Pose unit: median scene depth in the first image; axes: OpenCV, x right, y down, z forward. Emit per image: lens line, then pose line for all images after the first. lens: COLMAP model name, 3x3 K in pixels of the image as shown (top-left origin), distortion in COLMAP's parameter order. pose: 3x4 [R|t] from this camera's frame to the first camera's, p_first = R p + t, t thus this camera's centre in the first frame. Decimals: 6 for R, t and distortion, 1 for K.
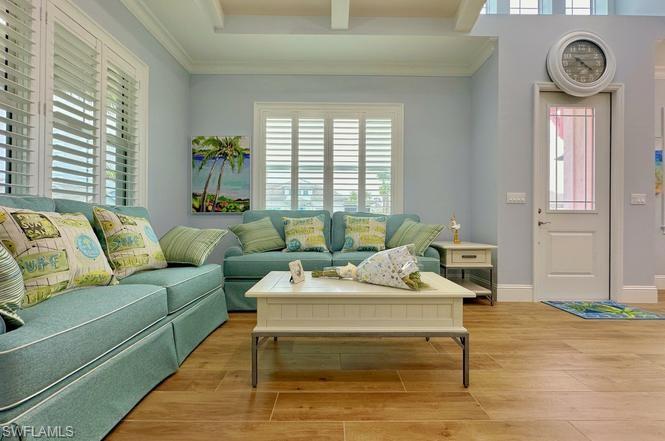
lens RADIAL K [[261.5, 0, 333.7], [0, 261.5, 220.7], [0, 0, 1]] dist [-0.003932, -0.000241]
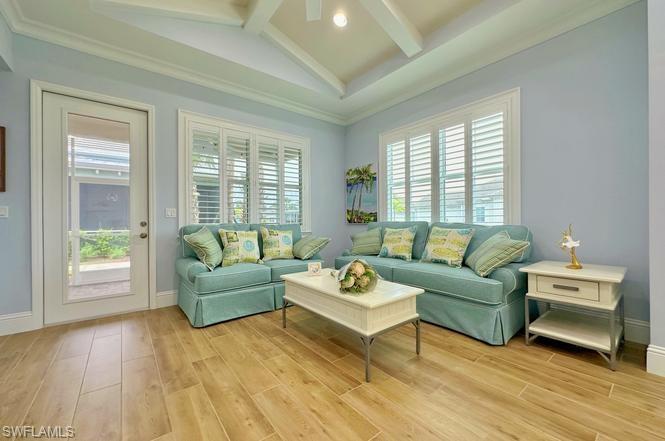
lens RADIAL K [[261.5, 0, 335.3], [0, 261.5, 221.6], [0, 0, 1]] dist [-0.003932, -0.000241]
pose [[0.627642, -0.010530, -0.778431, 0.533420], [0.013424, 0.999906, -0.002702, -0.039038], [0.778386, -0.008754, 0.627725, 0.052010]]
